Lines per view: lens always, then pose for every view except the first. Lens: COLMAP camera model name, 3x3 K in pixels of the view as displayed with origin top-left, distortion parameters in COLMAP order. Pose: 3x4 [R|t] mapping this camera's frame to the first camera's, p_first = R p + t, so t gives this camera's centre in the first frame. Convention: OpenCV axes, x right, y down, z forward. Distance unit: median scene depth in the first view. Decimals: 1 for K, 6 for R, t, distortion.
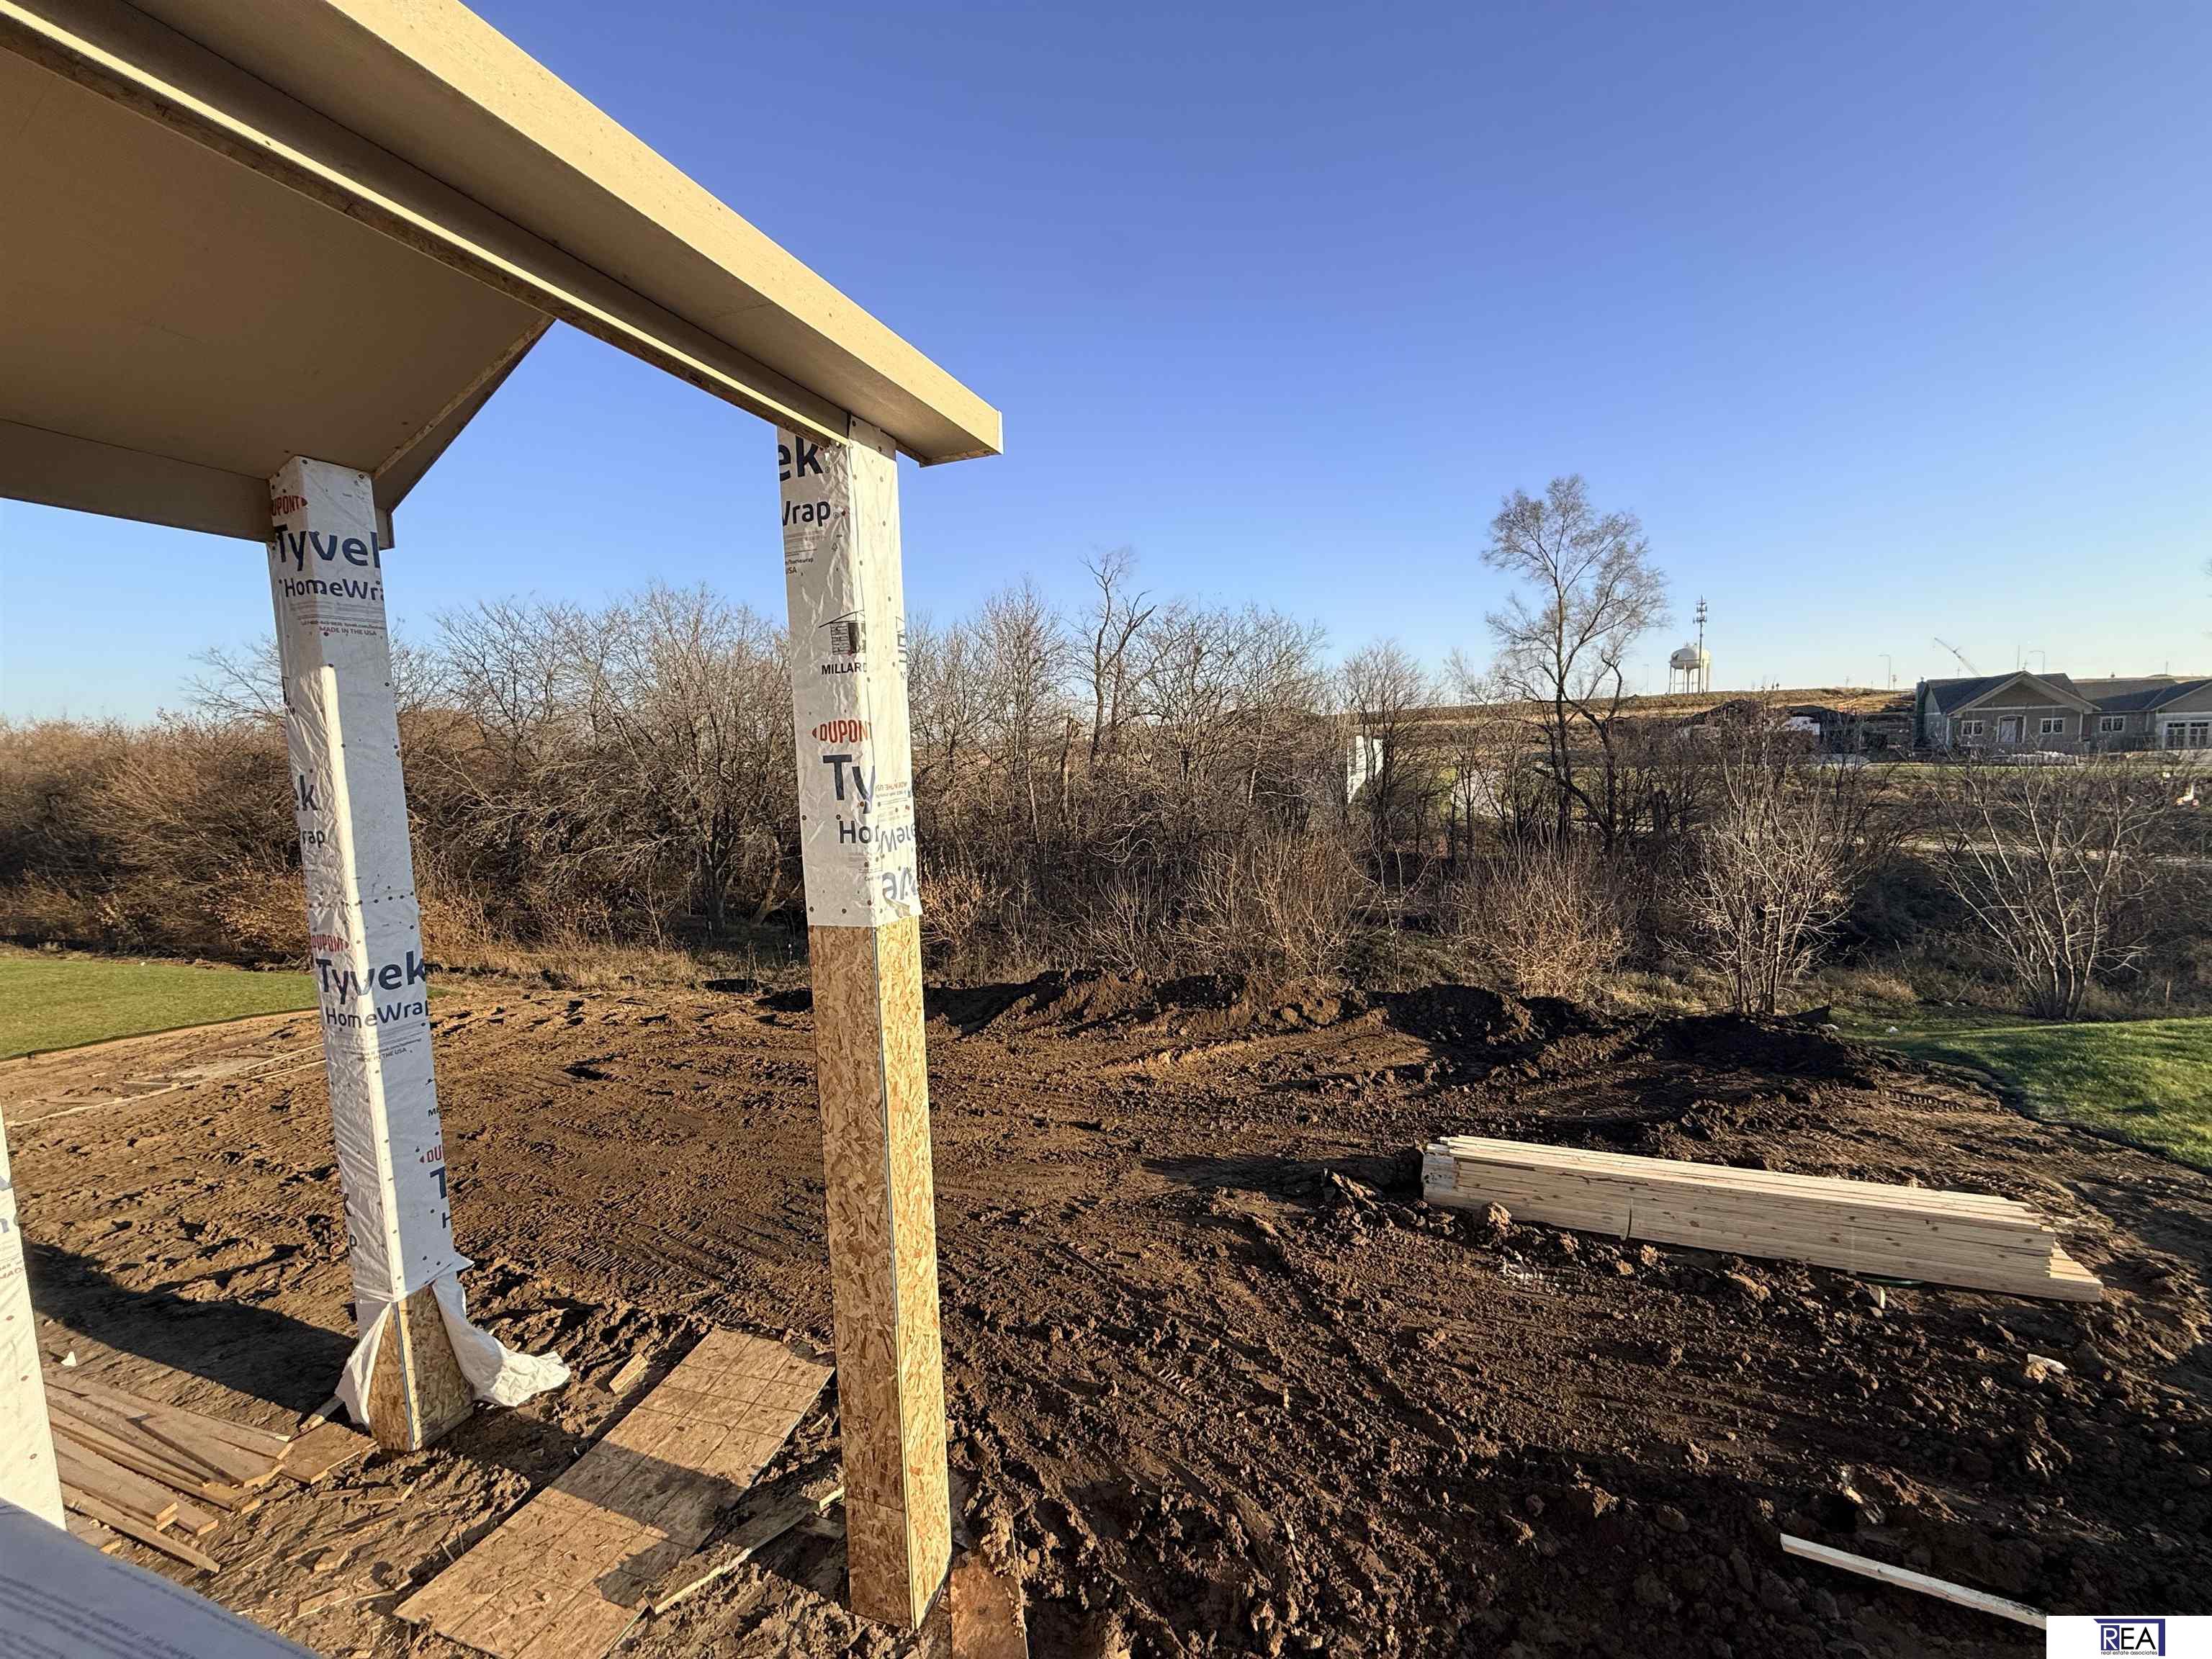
lens RADIAL K [[884.2, 0, 1102.4], [0, 884.2, 831.4], [0, 0, 1]] dist [0.000285, 0.000092]
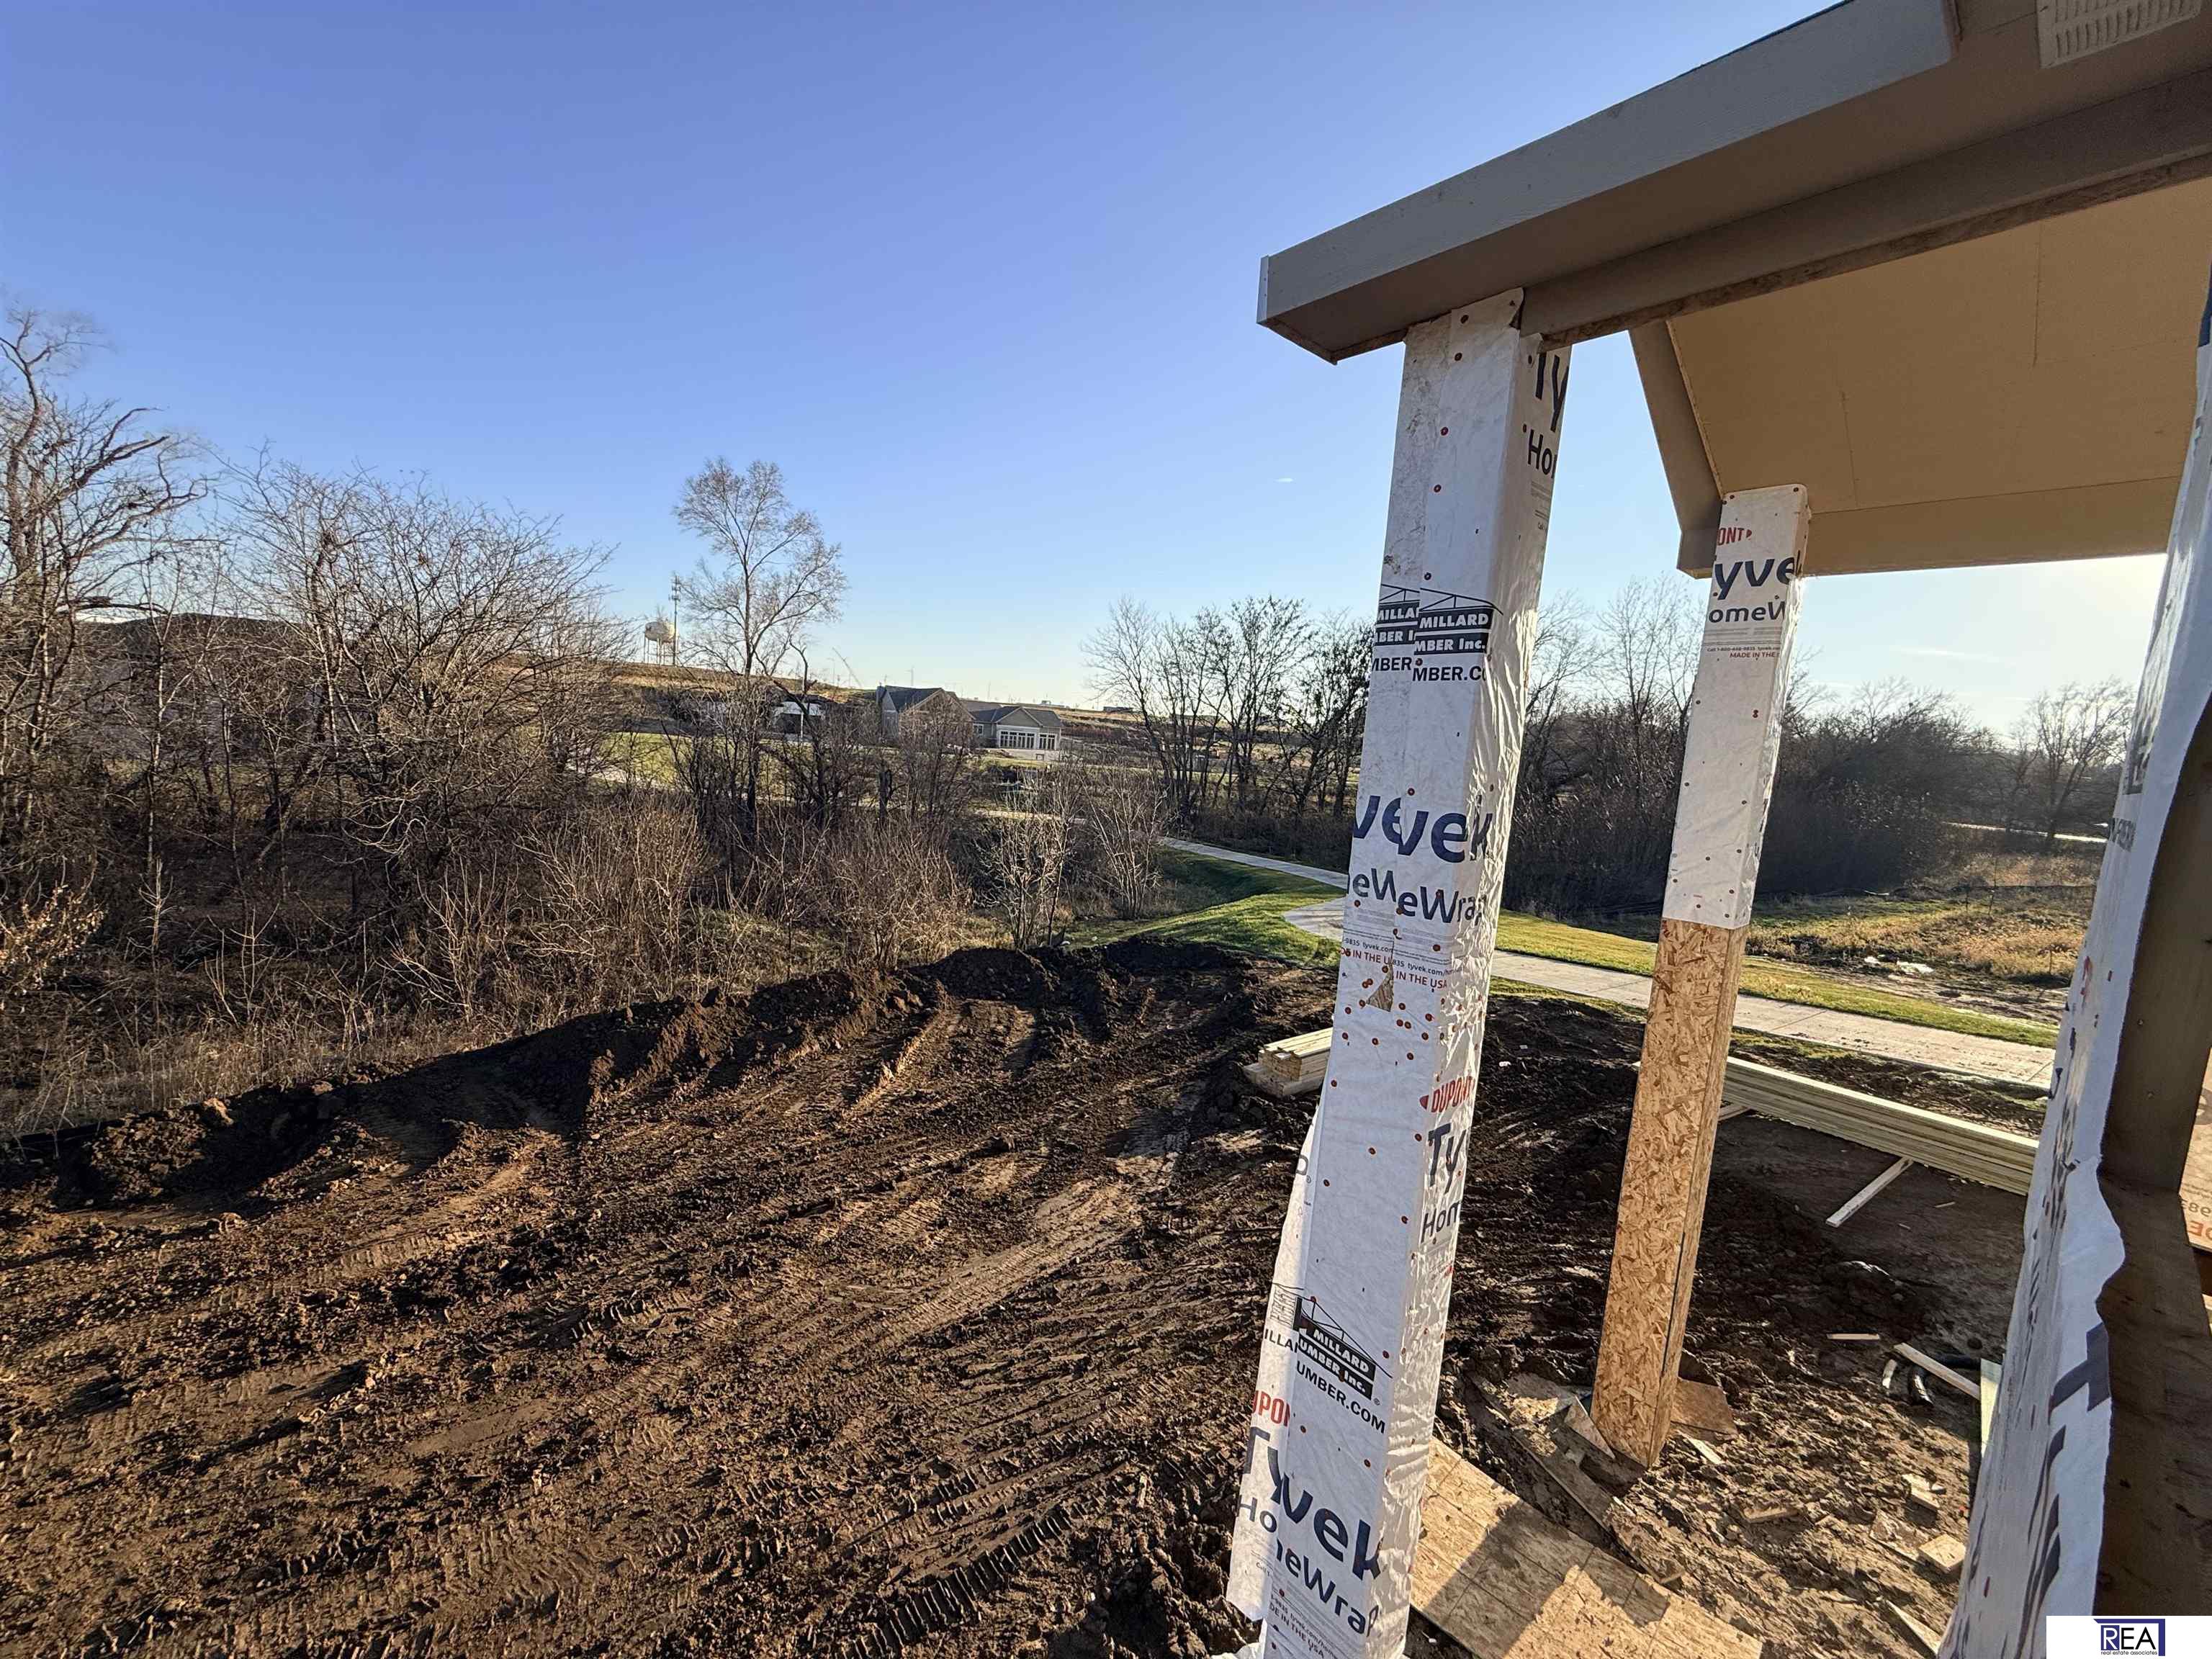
lens RADIAL K [[884.2, 0, 1109.0], [0, 884.2, 831.3], [0, 0, 1]] dist [0.000285, 0.000092]
pose [[0.475789, -0.029585, 0.879062, -0.755099], [-0.008834, 0.999223, 0.038410, -0.030880], [-0.879515, -0.026041, 0.475158, 0.478747]]
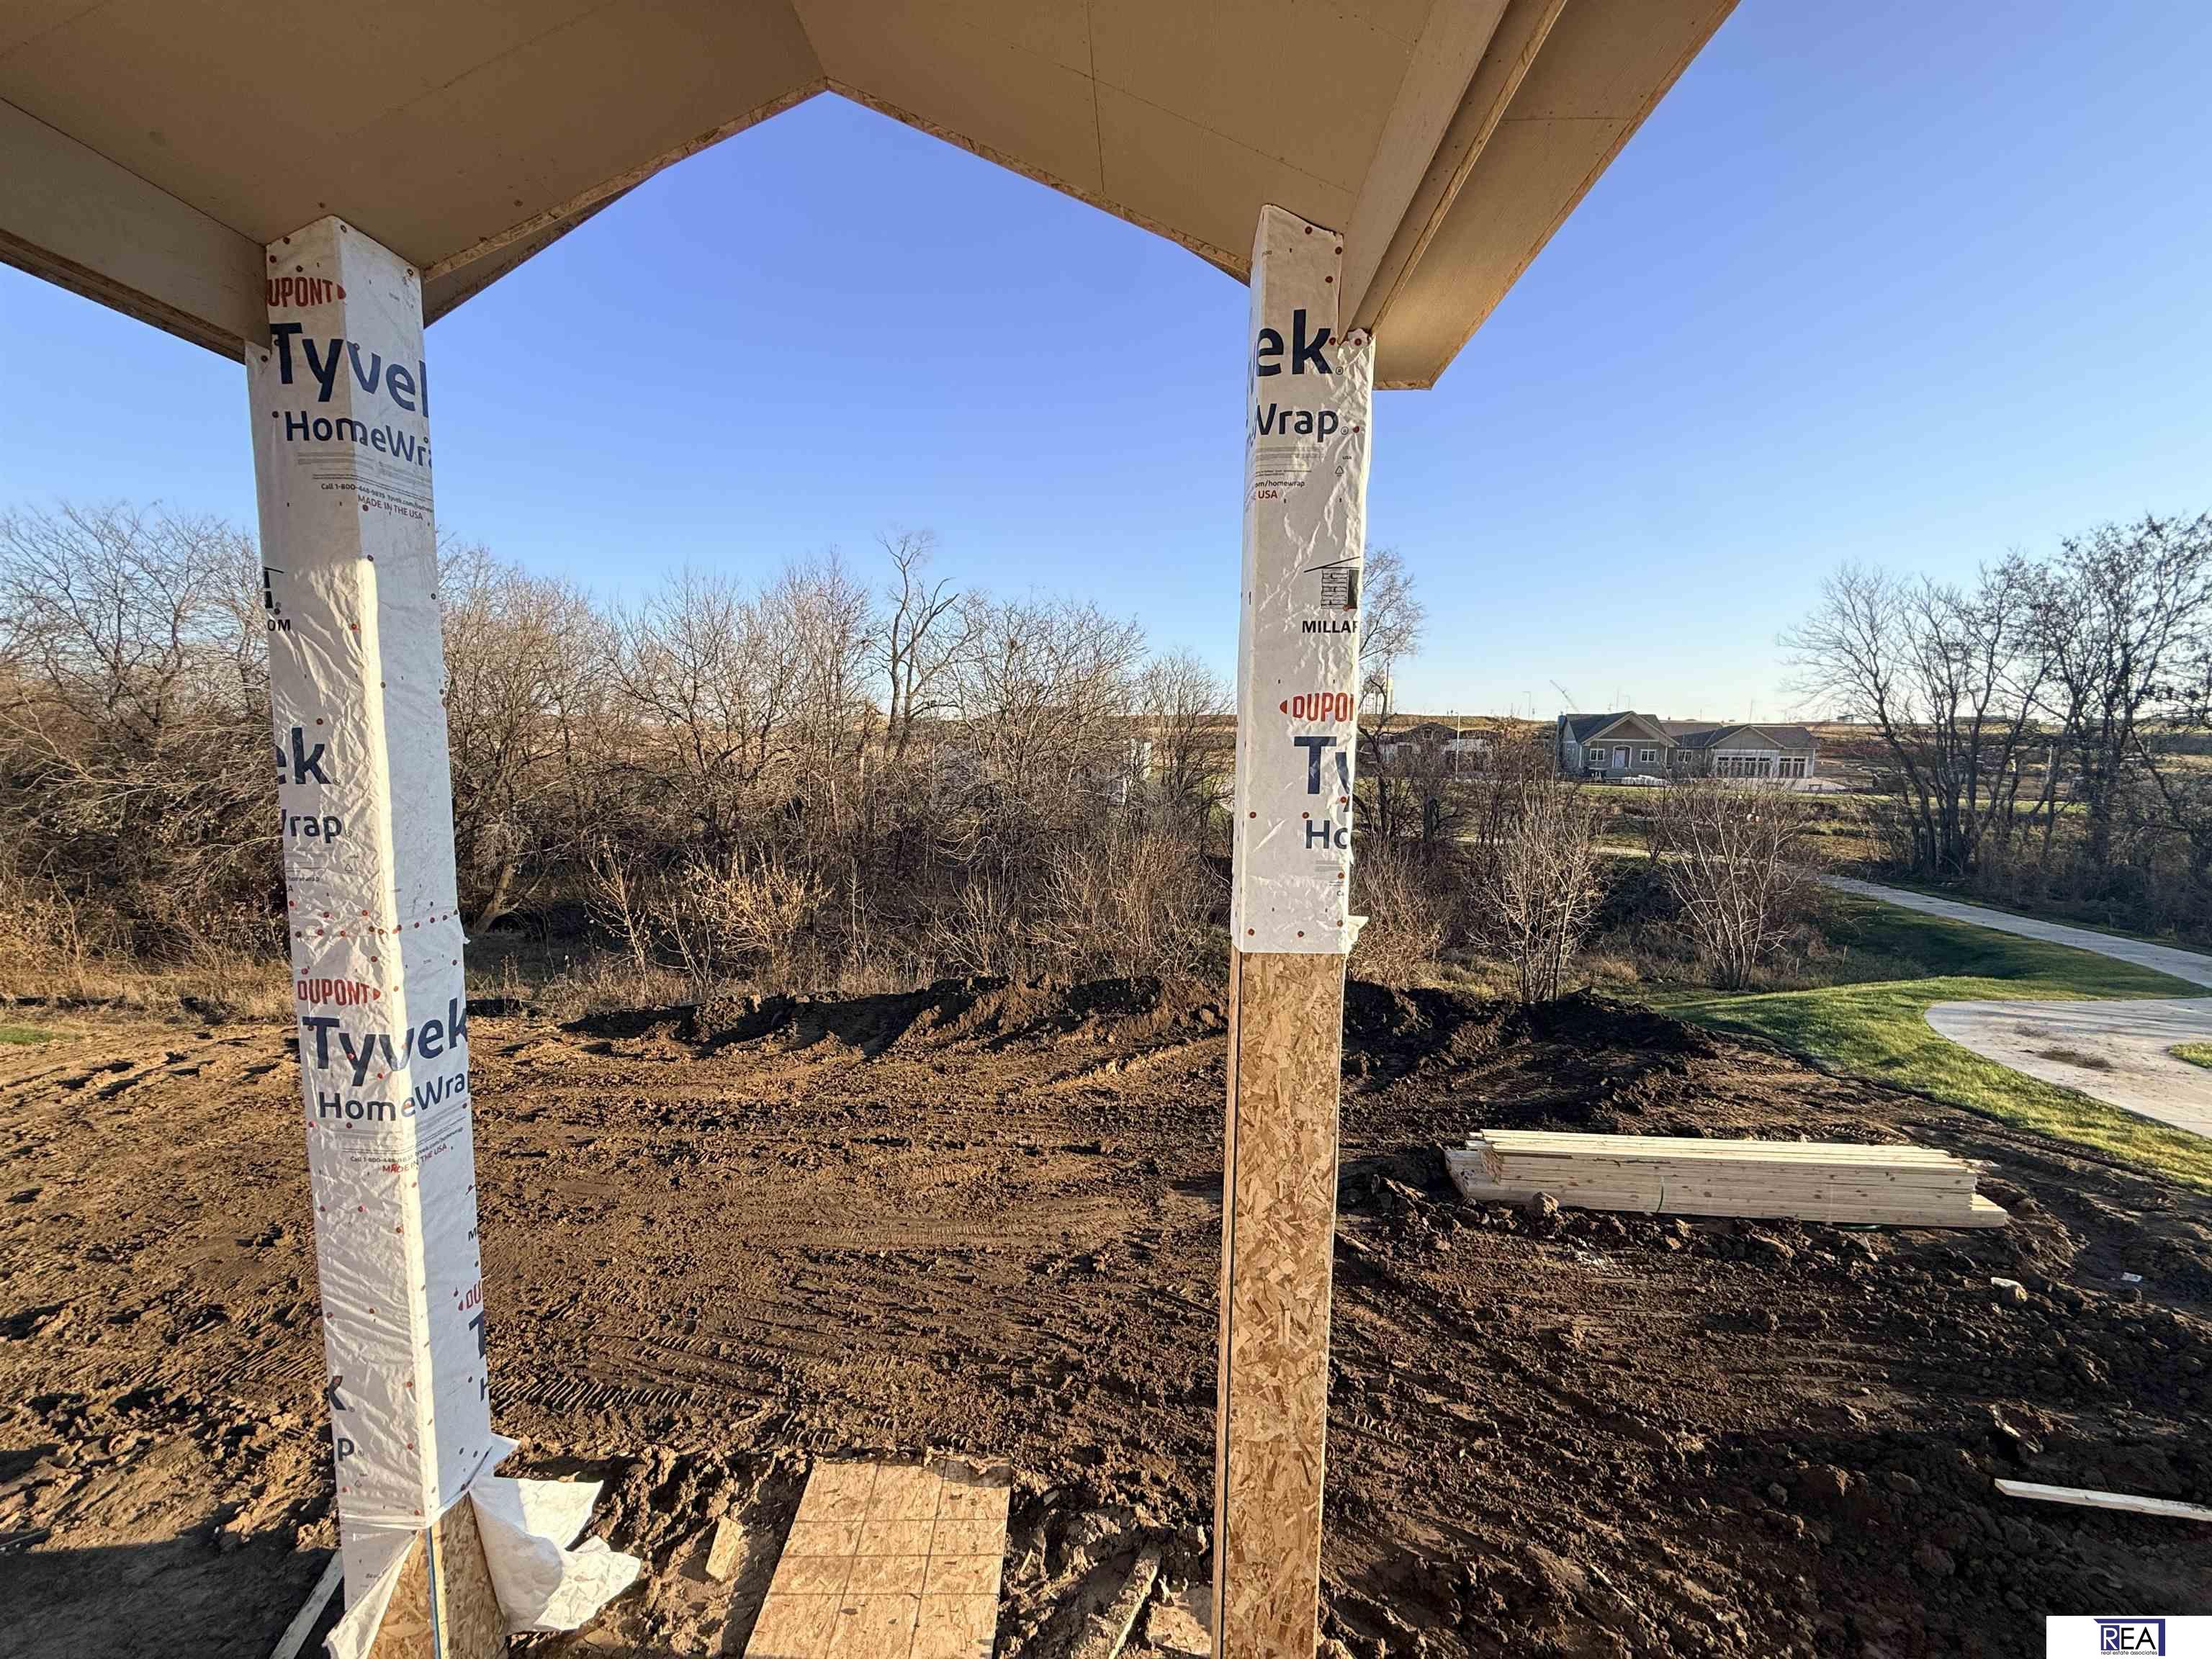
lens RADIAL K [[884.2, 0, 1103.5], [0, 884.2, 831.2], [0, 0, 1]] dist [0.000285, 0.000092]
pose [[0.956592, 0.015236, 0.291031, -0.273855], [-0.016330, 0.999866, 0.001329, -0.000038], [-0.290972, -0.006024, 0.956713, 0.116836]]
